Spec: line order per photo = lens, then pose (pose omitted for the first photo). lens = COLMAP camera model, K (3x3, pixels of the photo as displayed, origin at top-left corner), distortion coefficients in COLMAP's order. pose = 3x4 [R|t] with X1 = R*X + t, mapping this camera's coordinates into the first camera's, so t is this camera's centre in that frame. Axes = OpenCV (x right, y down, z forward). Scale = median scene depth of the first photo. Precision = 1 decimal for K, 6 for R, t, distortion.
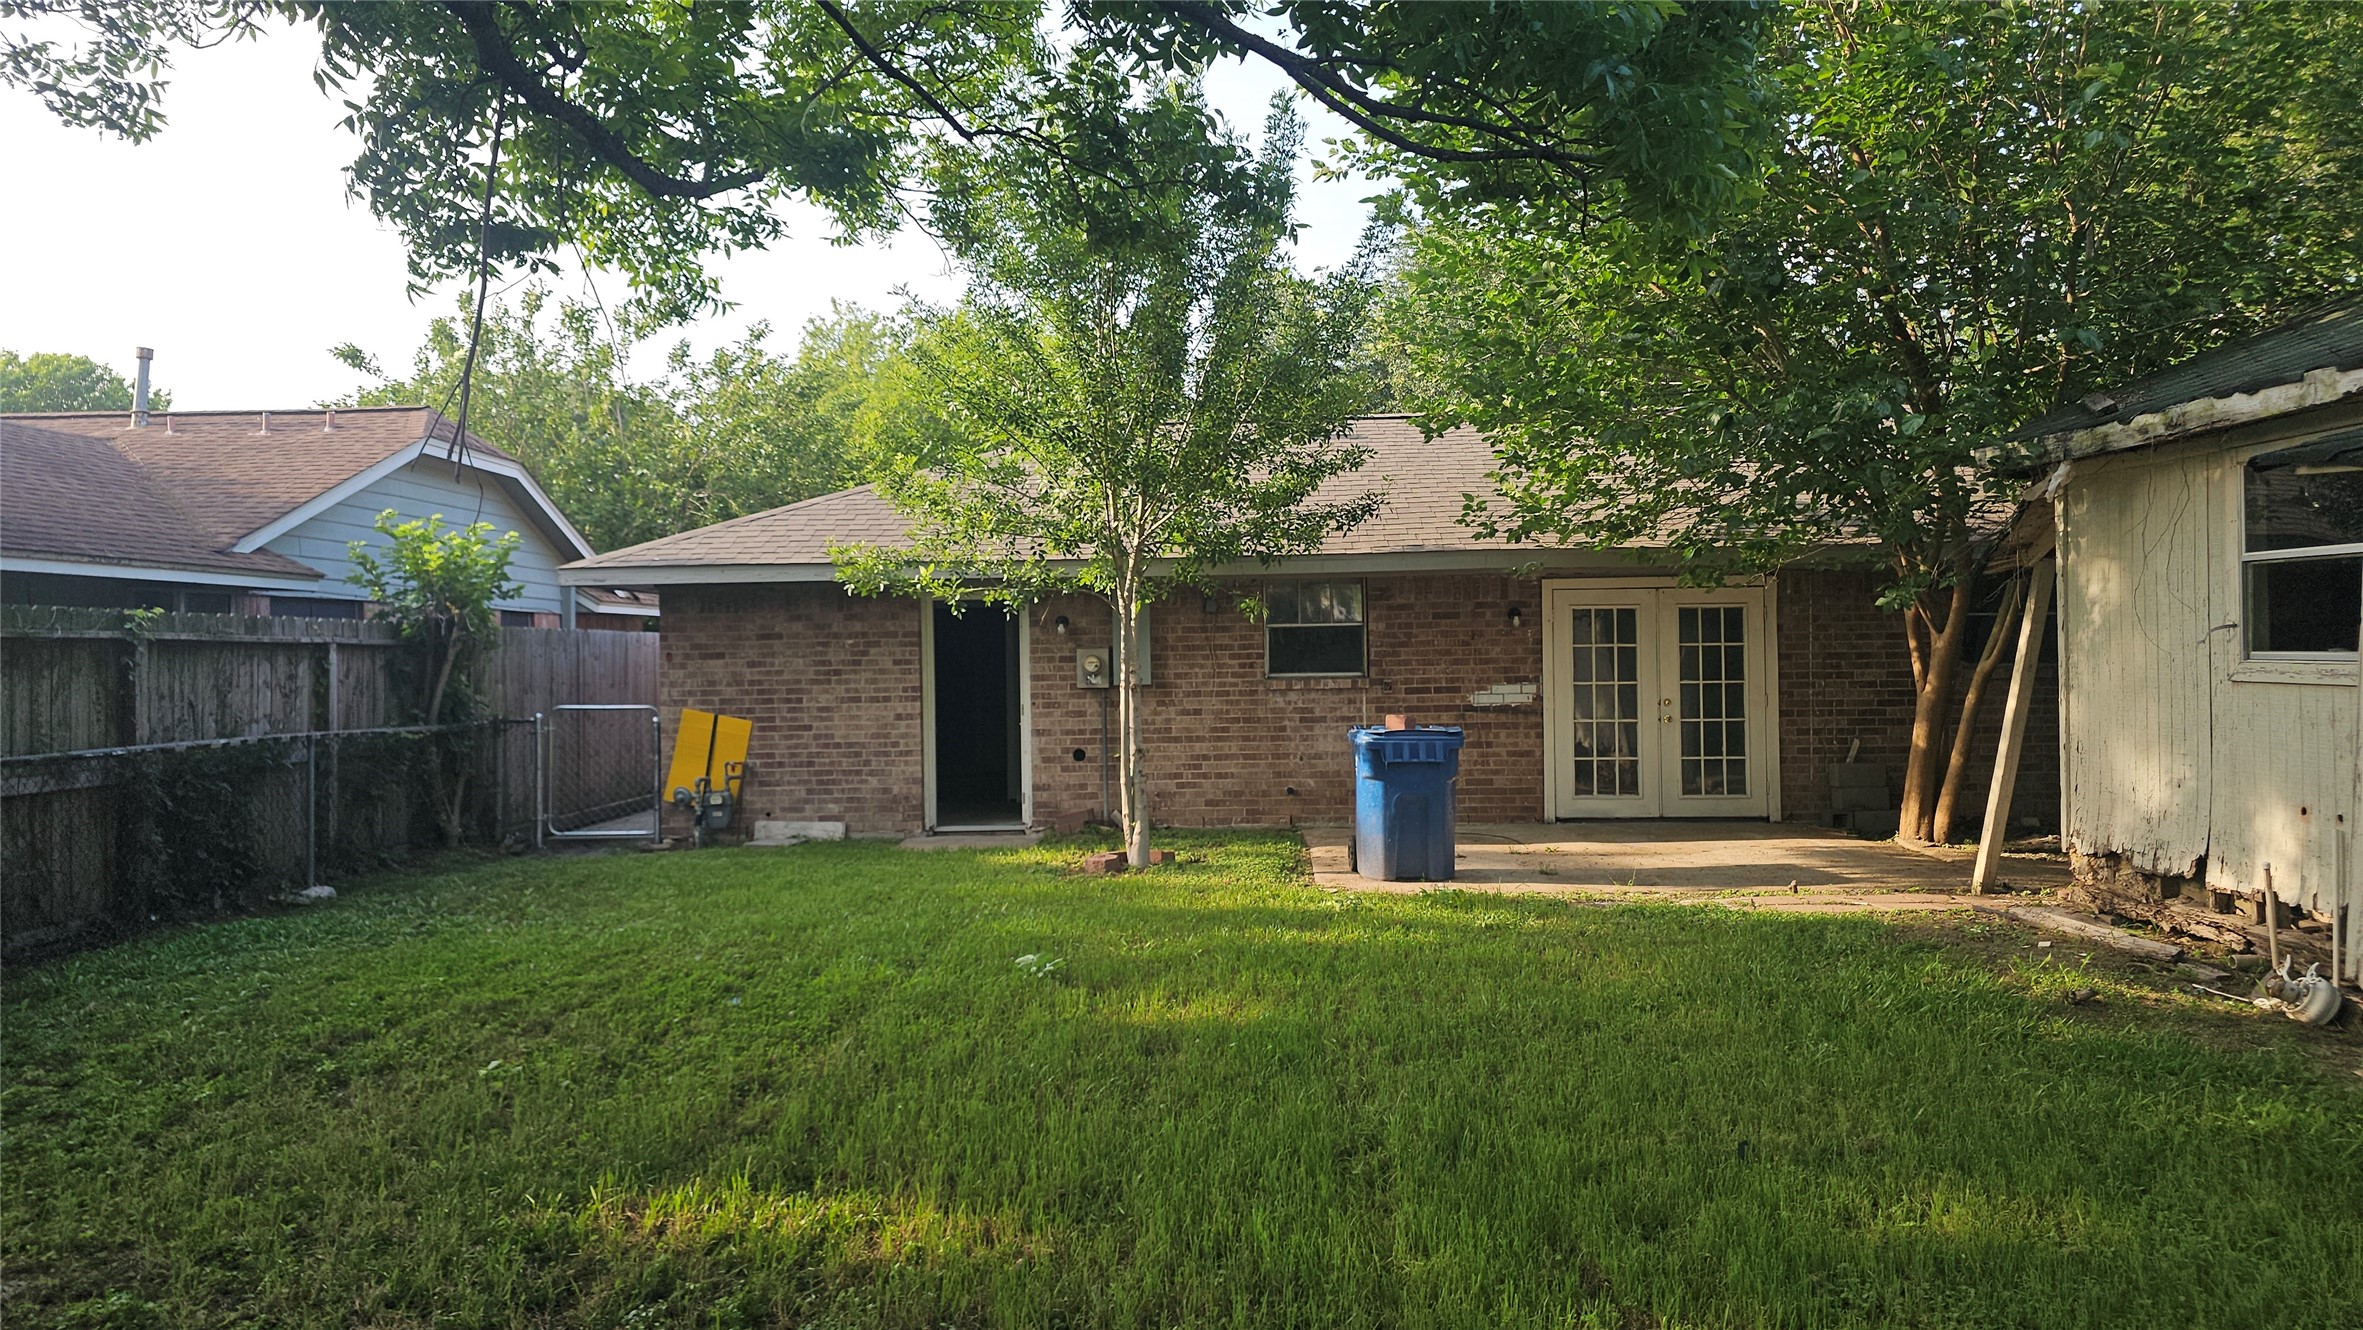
lens RADIAL K [[1524.4, 0, 1180.0], [0, 1524.4, 651.6], [0, 0, 1]] dist [0.001107, -0.003141]
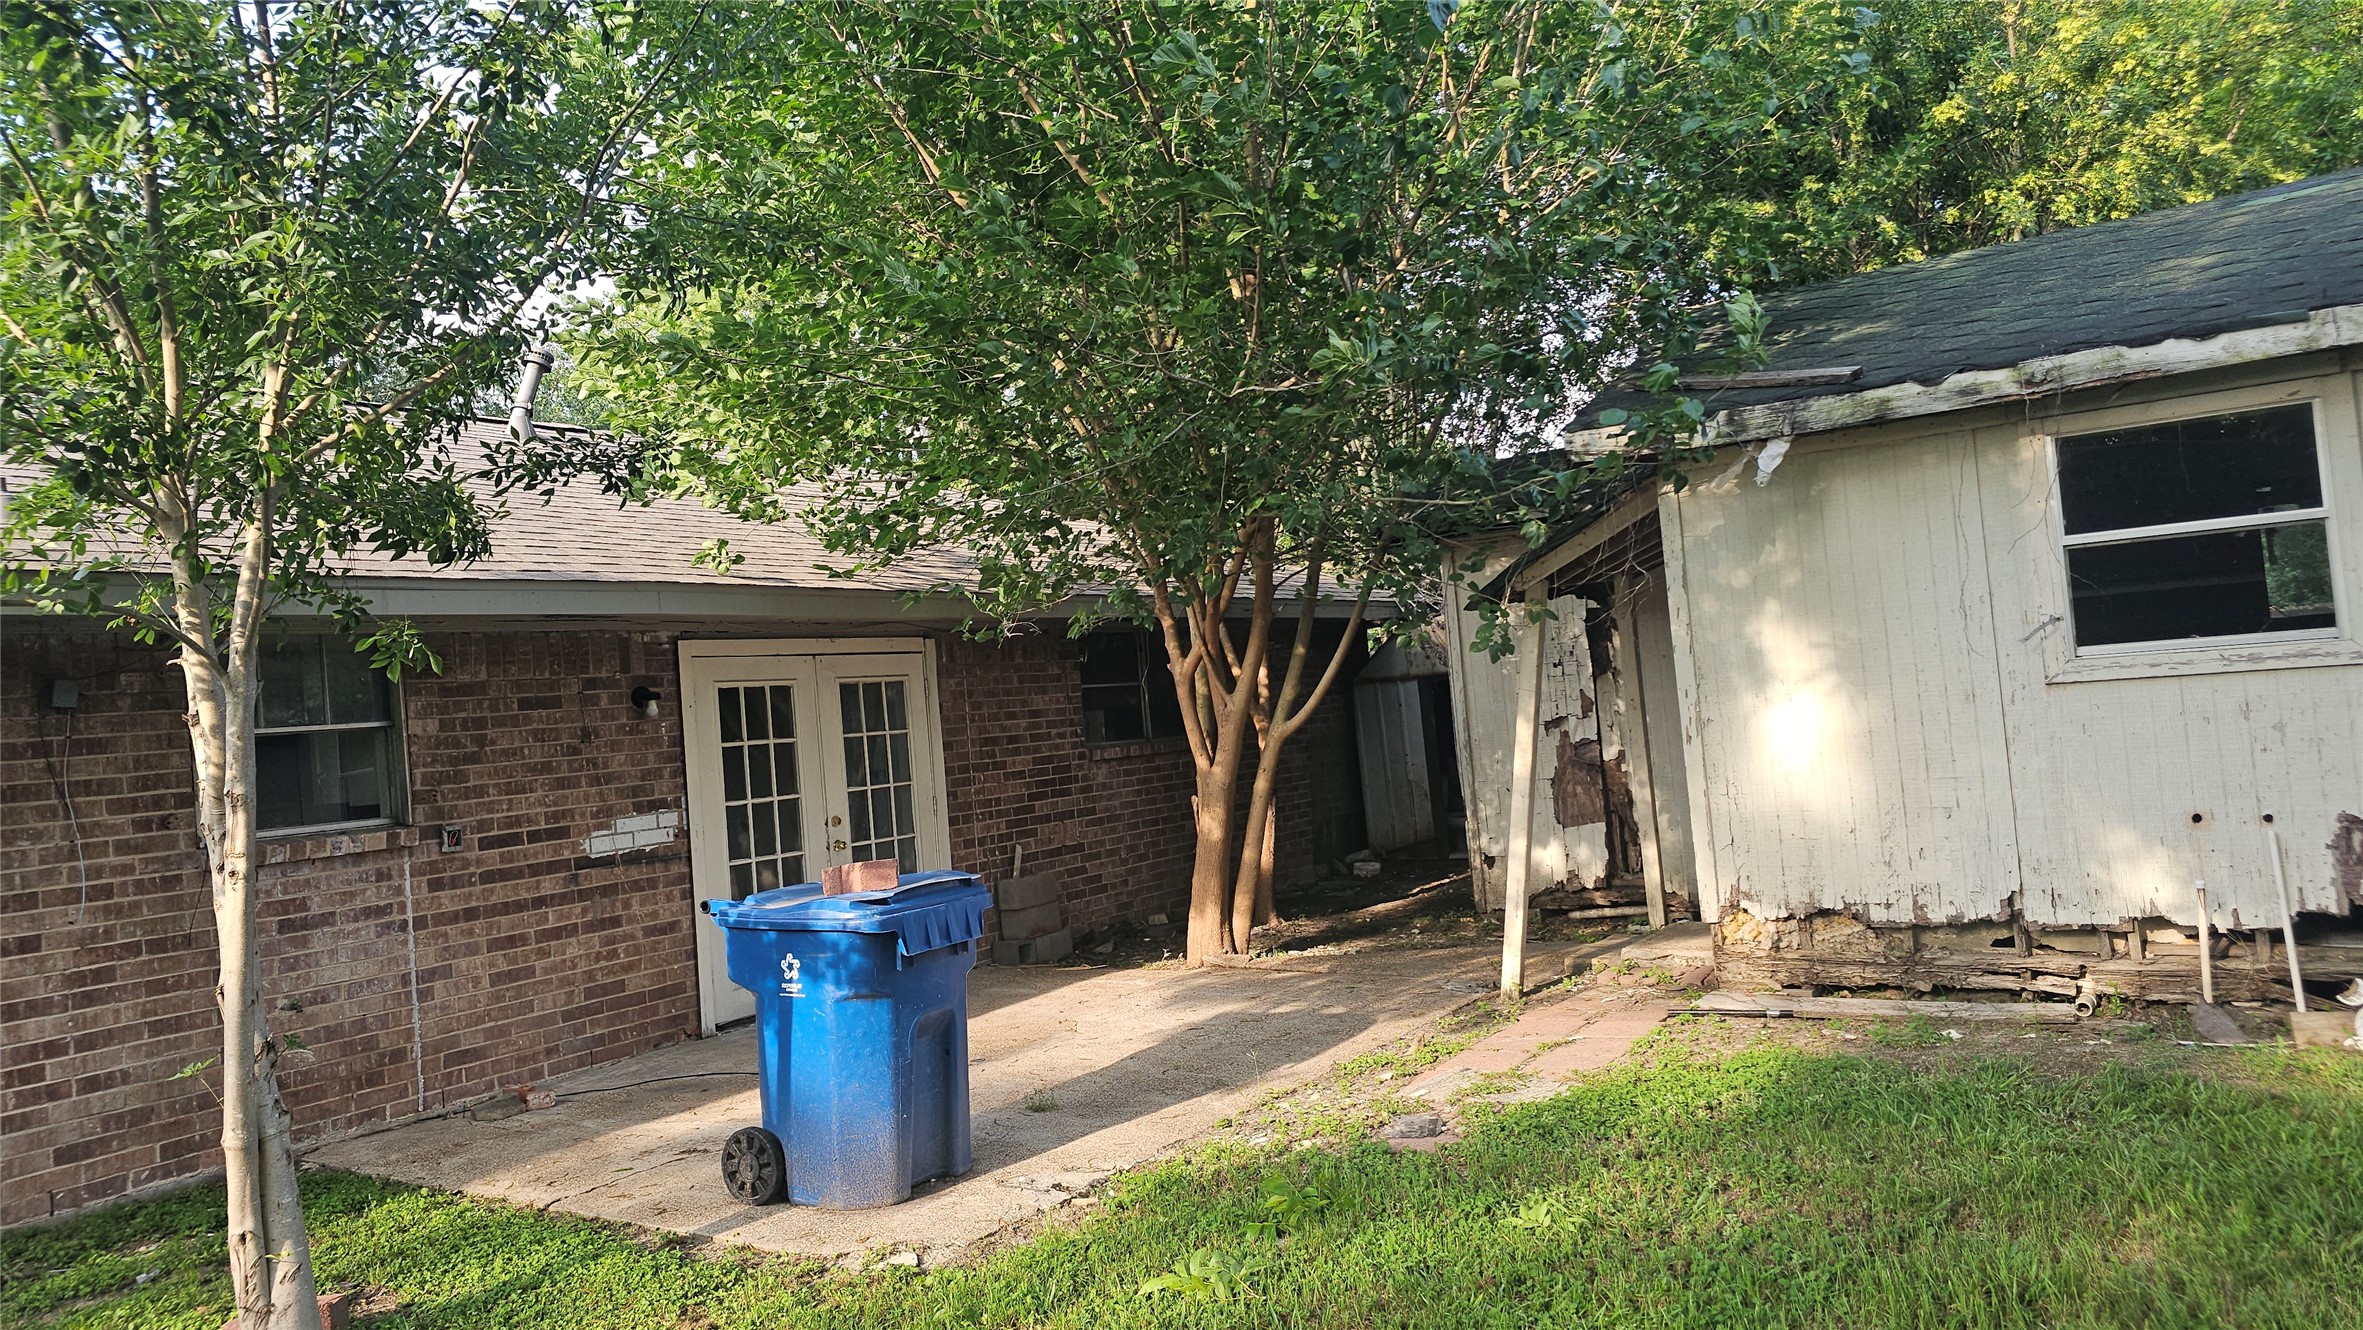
lens RADIAL K [[1524.4, 0, 1180.0], [0, 1524.4, 651.6], [0, 0, 1]] dist [0.001107, -0.003141]
pose [[0.550030, 0.001256, 0.835144, -0.166025], [0.075525, 0.995827, -0.051239, 0.004368], [-0.831723, 0.091257, 0.547640, 0.493560]]
